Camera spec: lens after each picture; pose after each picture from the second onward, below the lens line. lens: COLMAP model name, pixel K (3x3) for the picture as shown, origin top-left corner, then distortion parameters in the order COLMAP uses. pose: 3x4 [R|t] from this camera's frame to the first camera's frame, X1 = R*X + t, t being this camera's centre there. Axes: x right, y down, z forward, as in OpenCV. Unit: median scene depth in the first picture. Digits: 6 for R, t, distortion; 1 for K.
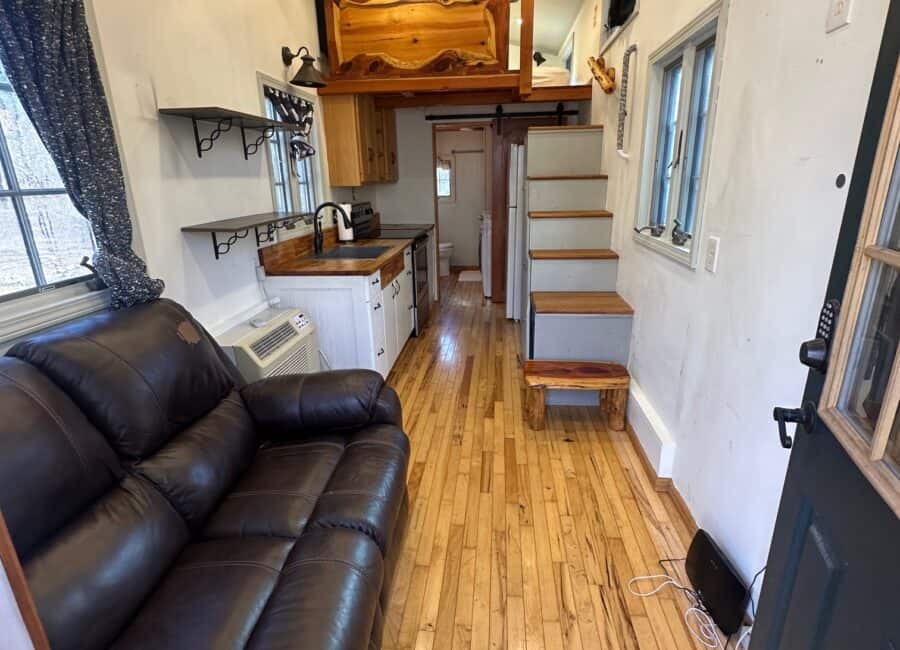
lens RADIAL K [[476.4, 0, 448.5], [0, 476.4, 325.1], [0, 0, 1]] dist [-0.005468, -0.000386]
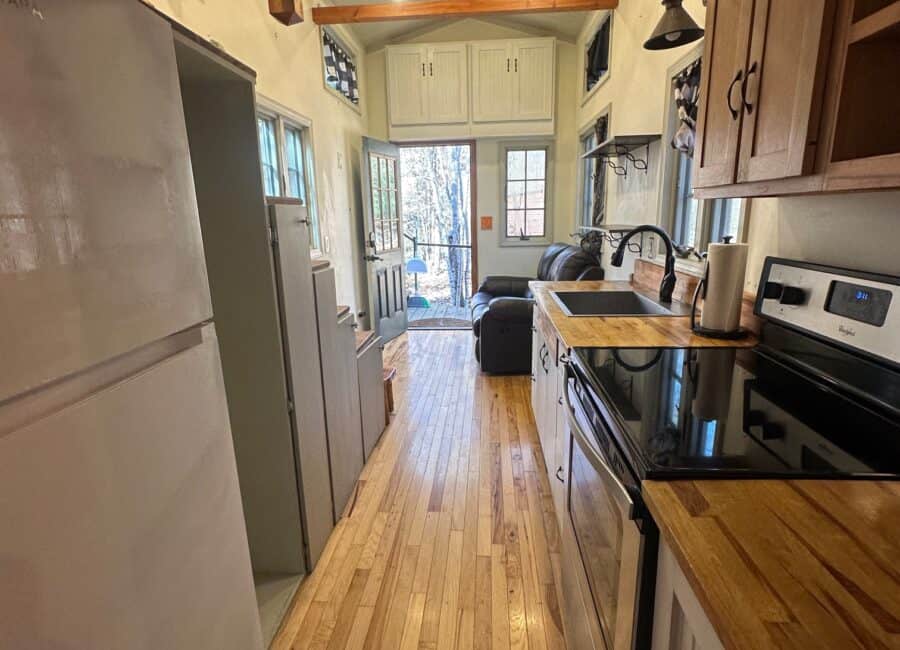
lens RADIAL K [[476.4, 0, 450.7], [0, 476.4, 325.4], [0, 0, 1]] dist [-0.005468, -0.000386]
pose [[-0.998579, 0.052272, -0.010405, 0.020232], [0.039894, 0.862525, 0.504440, -0.387060], [0.035342, 0.503308, -0.863384, 1.313696]]
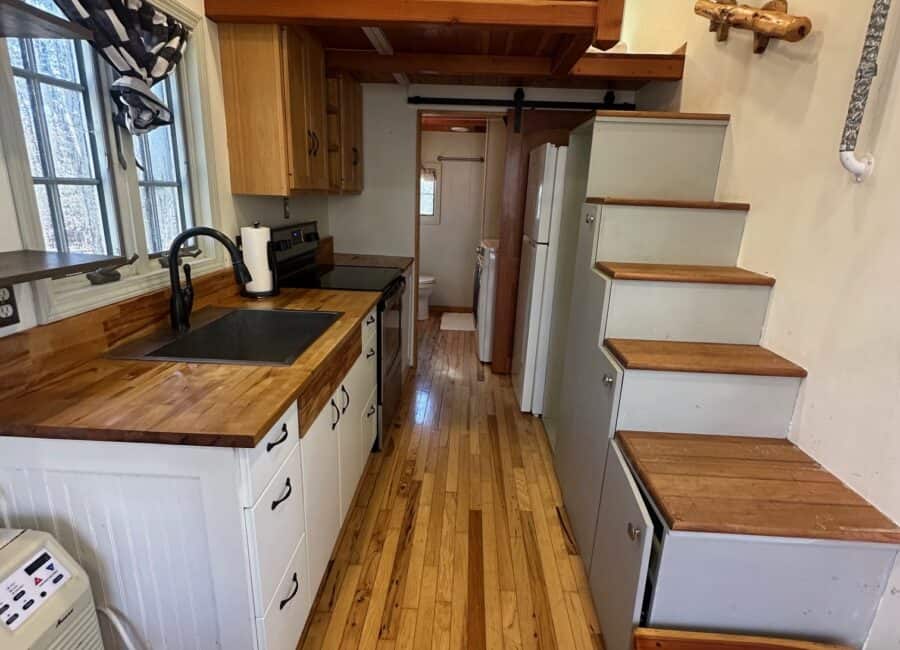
lens RADIAL K [[476.4, 0, 449.7], [0, 476.4, 327.2], [0, 0, 1]] dist [-0.005468, -0.000386]
pose [[0.996759, 0.040563, 0.069466, -0.029439], [-0.038833, 0.998905, -0.026078, -0.127380], [-0.070448, 0.023295, 0.997243, 0.420696]]
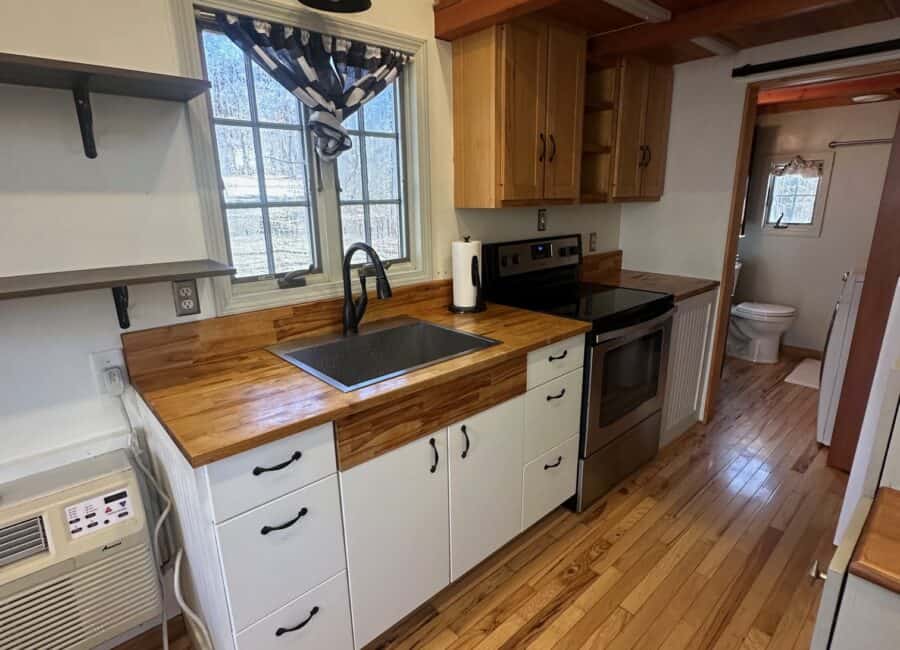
lens RADIAL K [[476.4, 0, 447.6], [0, 476.4, 325.8], [0, 0, 1]] dist [-0.005468, -0.000386]
pose [[0.741188, 0.184218, -0.645526, 0.123793], [-0.198175, 0.978798, 0.051782, -0.175975], [0.641378, 0.089547, 0.761981, 0.559066]]
